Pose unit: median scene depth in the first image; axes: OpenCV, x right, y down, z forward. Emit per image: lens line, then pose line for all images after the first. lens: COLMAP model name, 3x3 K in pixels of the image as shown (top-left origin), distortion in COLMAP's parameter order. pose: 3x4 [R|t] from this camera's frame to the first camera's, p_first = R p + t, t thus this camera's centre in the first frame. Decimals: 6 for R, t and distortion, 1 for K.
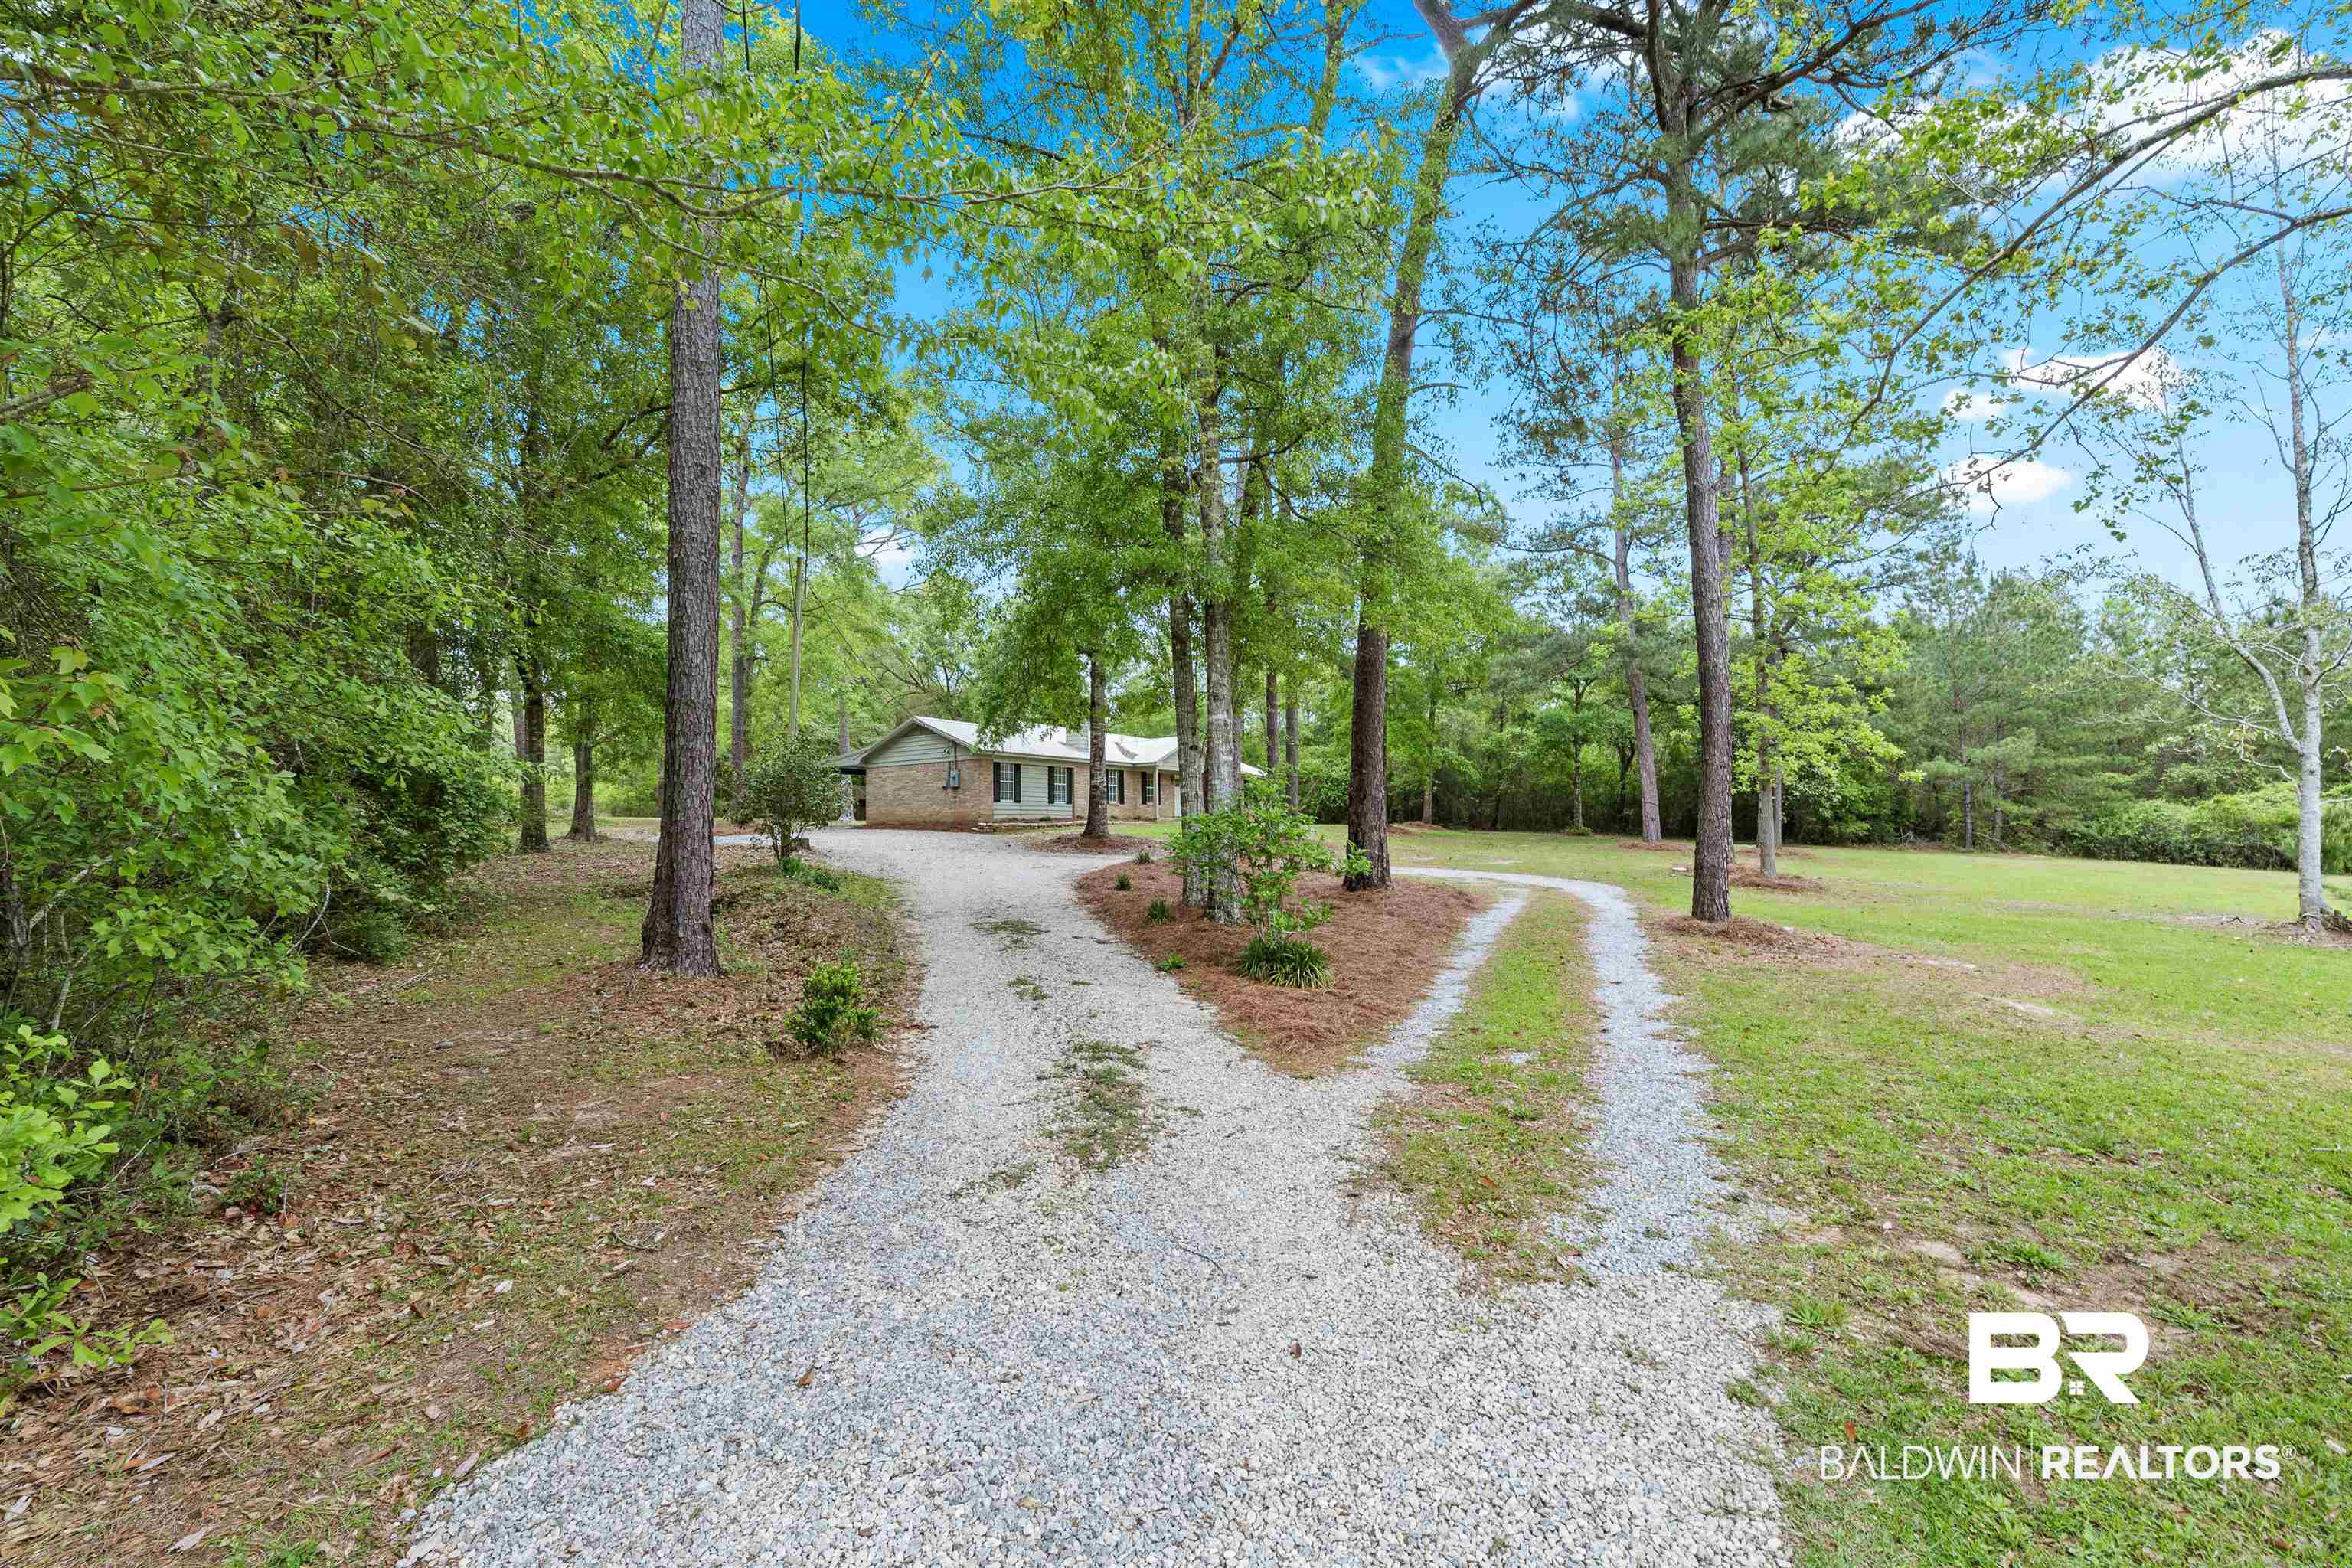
lens RADIAL K [[922.0, 0, 1181.8], [0, 922.0, 816.5], [0, 0, 1]] dist [0.001002, 0.000202]
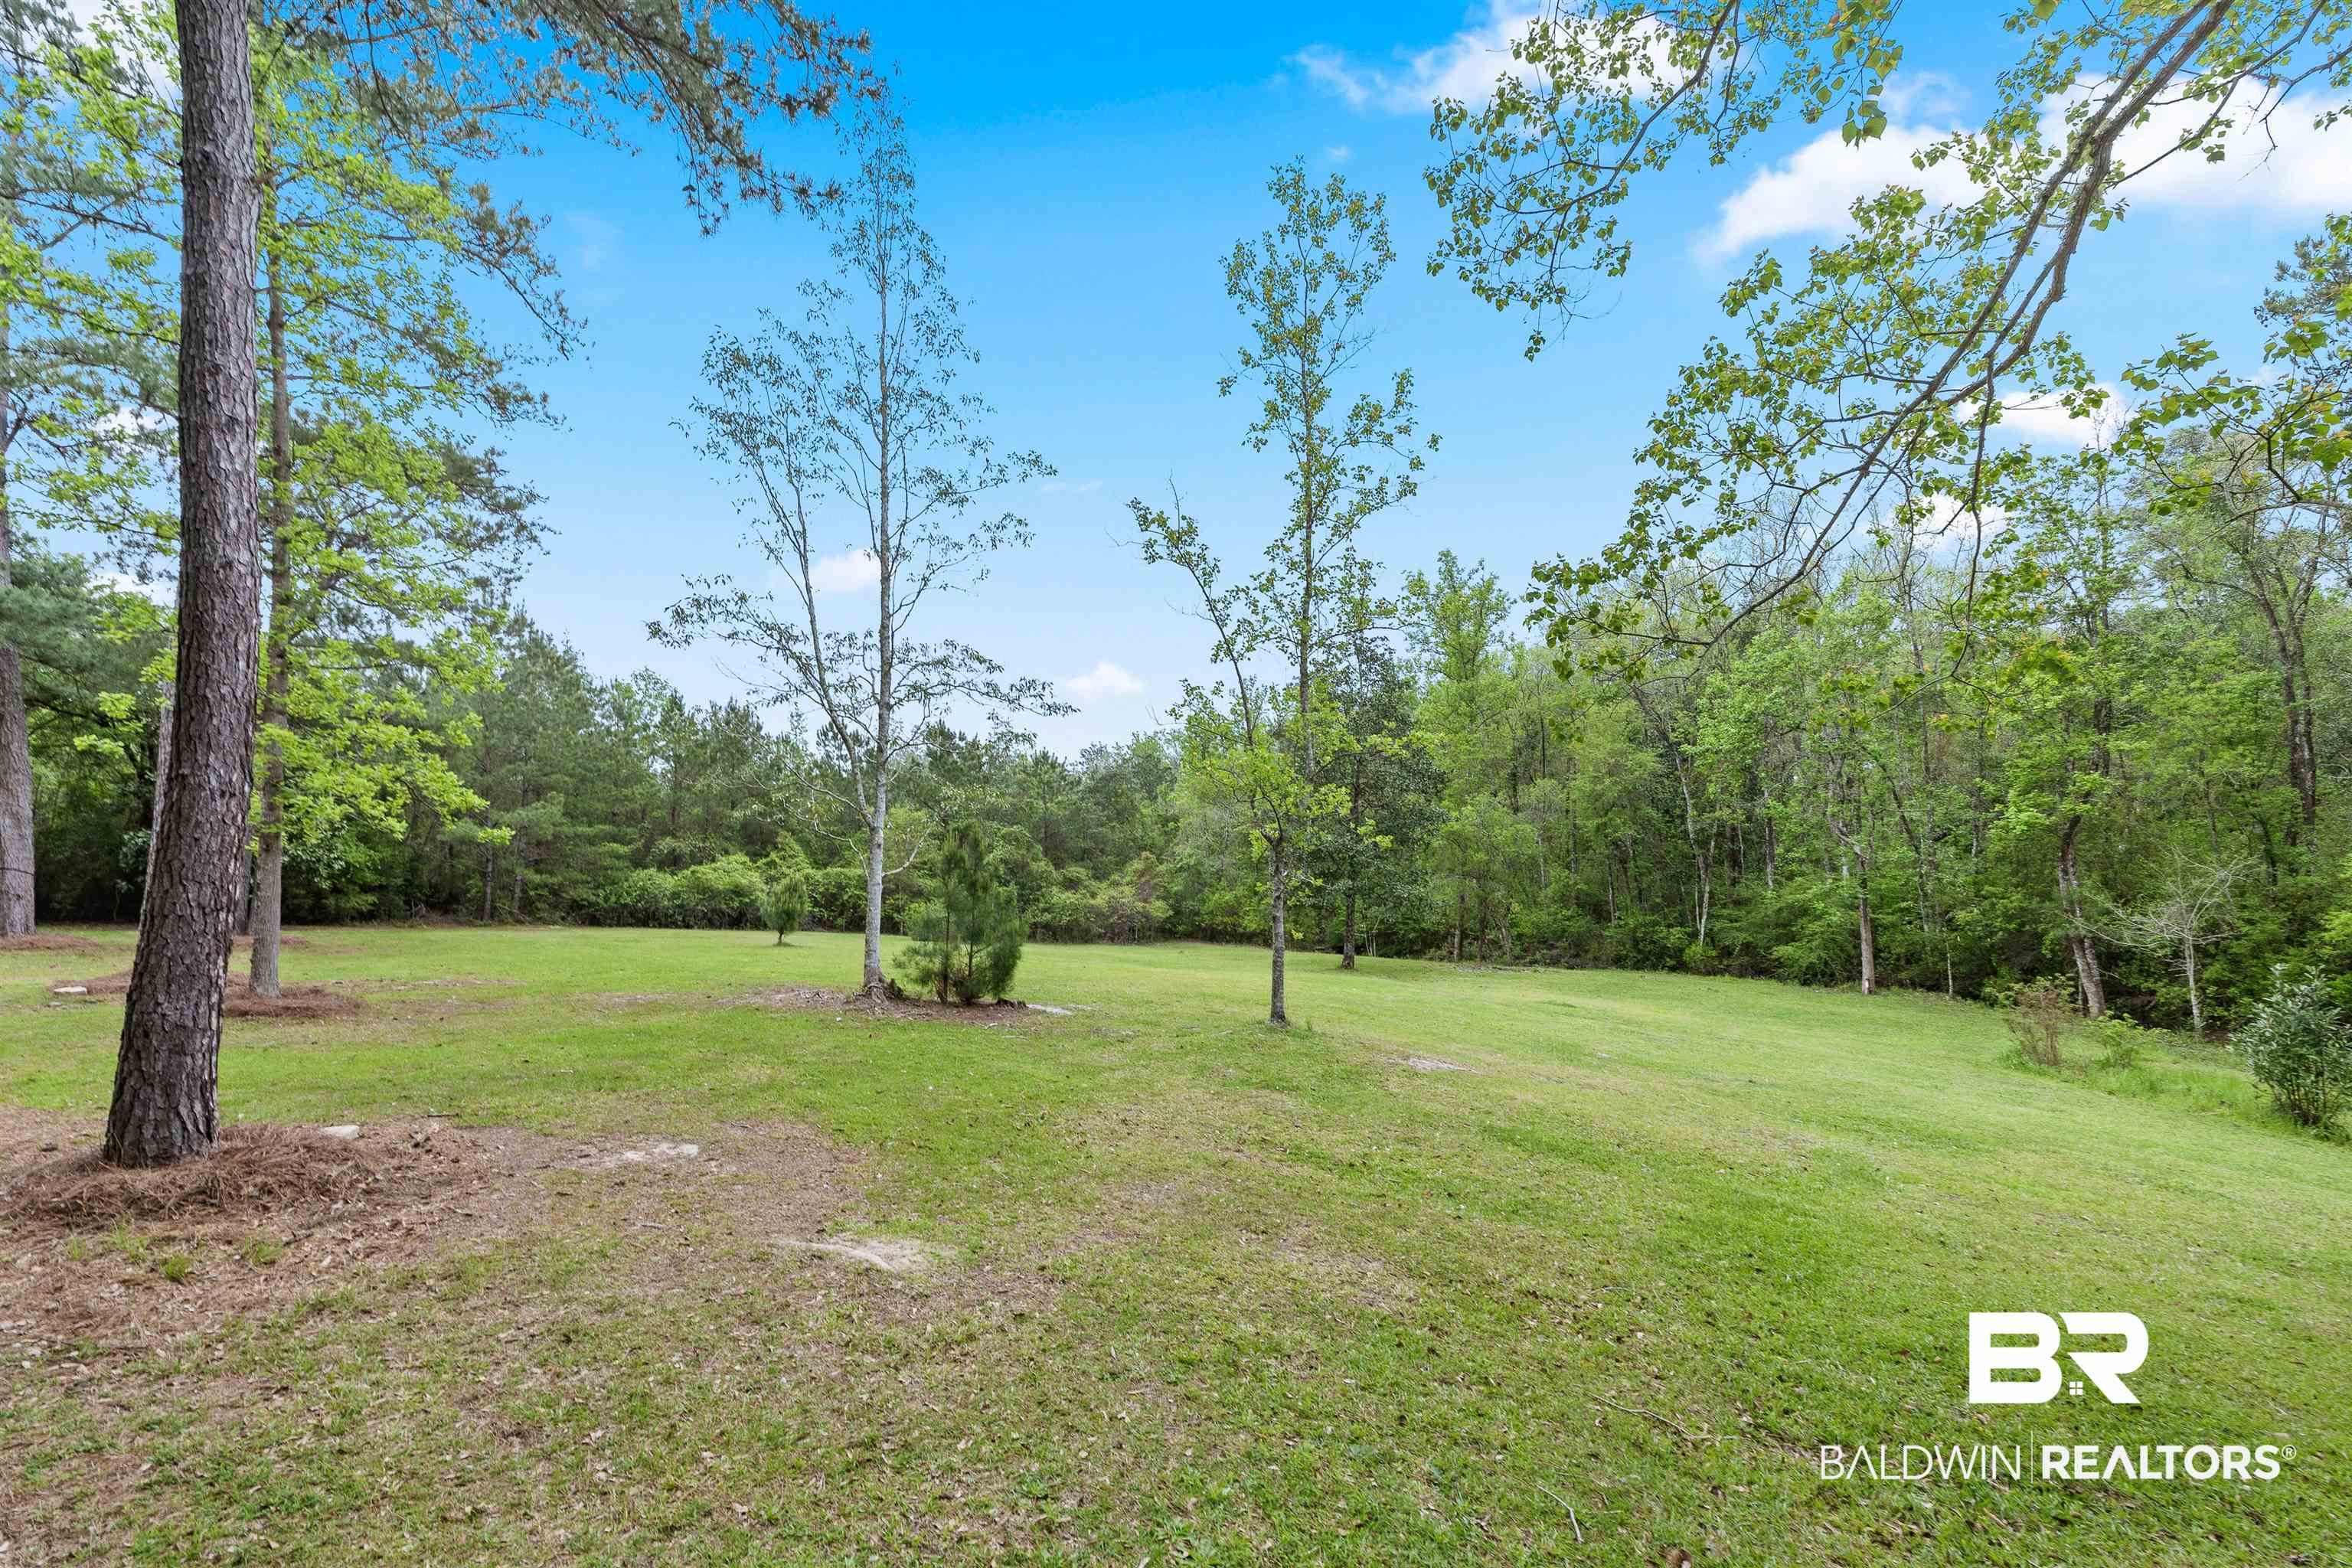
lens RADIAL K [[982.3, 0, 1163.4], [0, 982.3, 770.8], [0, 0, 1]] dist [-0.000591, -0.000231]
pose [[0.239660, 0.102607, 0.965419, 0.072939], [0.009590, 0.994101, -0.108036, -0.002756], [-0.970809, 0.035150, 0.237262, 0.138724]]
